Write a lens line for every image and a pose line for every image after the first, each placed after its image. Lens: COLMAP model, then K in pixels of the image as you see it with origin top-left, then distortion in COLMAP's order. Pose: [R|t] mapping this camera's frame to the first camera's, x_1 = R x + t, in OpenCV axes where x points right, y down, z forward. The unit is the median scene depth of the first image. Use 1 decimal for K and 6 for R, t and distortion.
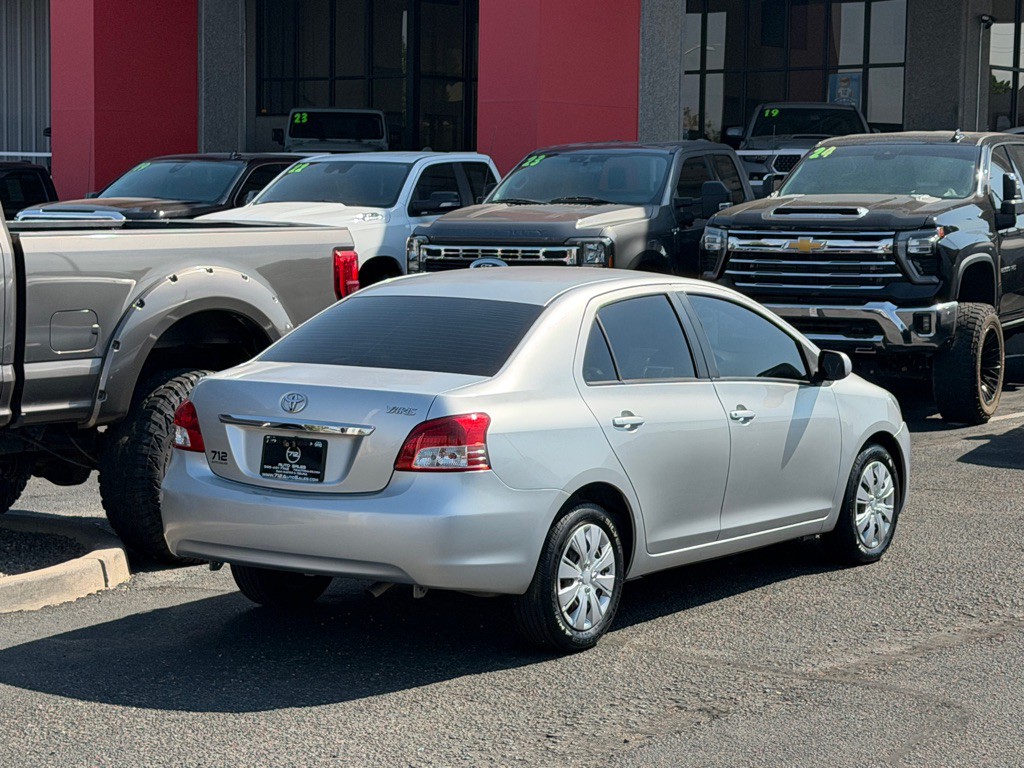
lens RADIAL K [[2243.3, 0, 514.3], [0, 2243.3, 435.0], [0, 0, 1]] dist [0.121035, 0.119579]
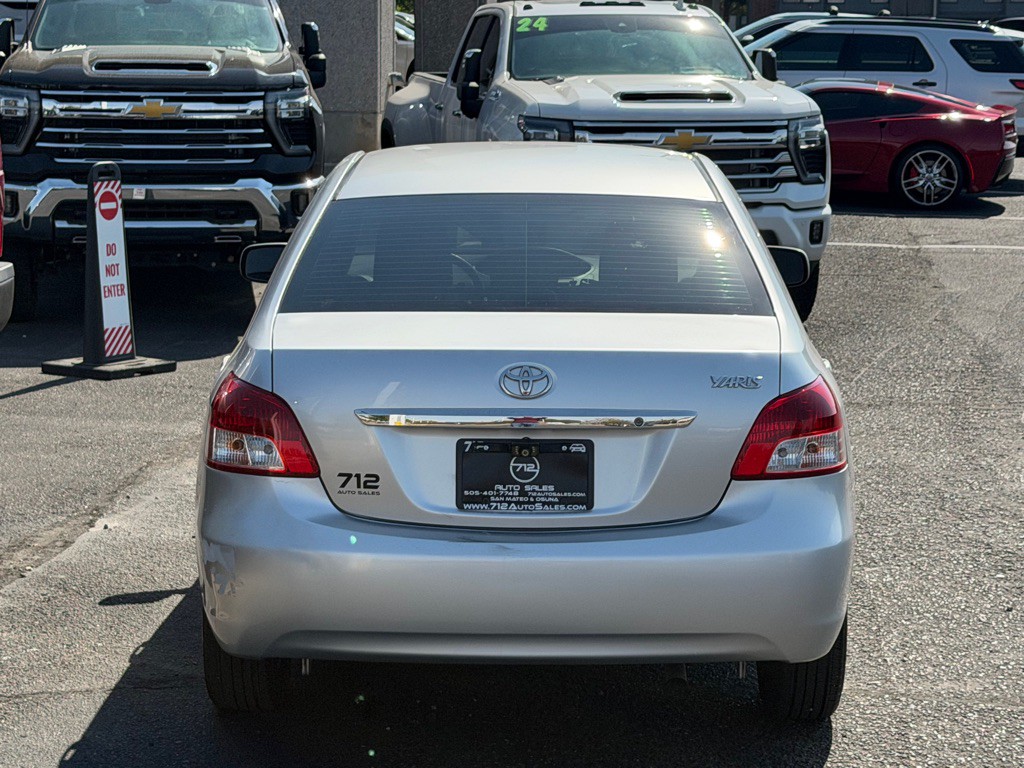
lens RADIAL K [[2243.3, 0, 514.3], [0, 2243.3, 435.0], [0, 0, 1]] dist [0.121035, 0.119579]
pose [[0.822595, -0.094563, 0.560710, -0.338251], [0.061344, 0.995078, 0.077823, -0.036275], [-0.565310, -0.029620, 0.824347, 0.403116]]
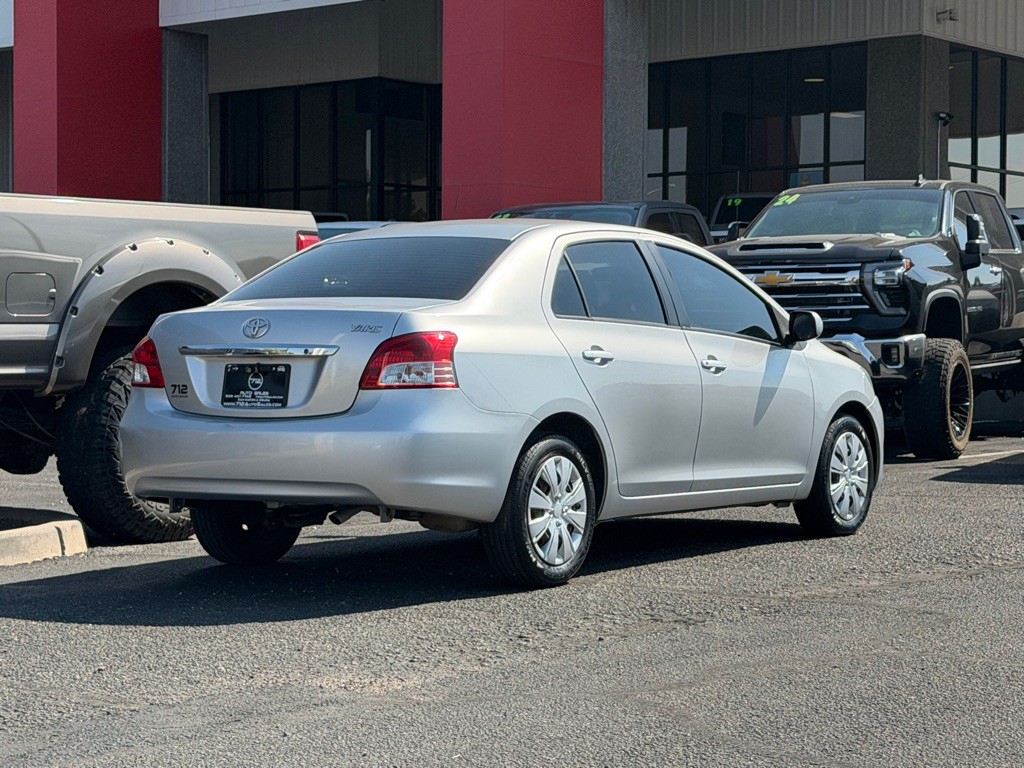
lens RADIAL K [[2249.5, 0, 531.9], [0, 2249.5, 420.8], [0, 0, 1]] dist [0.110665, 0.254482]
pose [[0.999681, -0.010586, 0.022934, -0.000834], [0.012298, 0.997043, -0.075857, 0.079531], [-0.022063, 0.076115, 0.996855, 0.018030]]
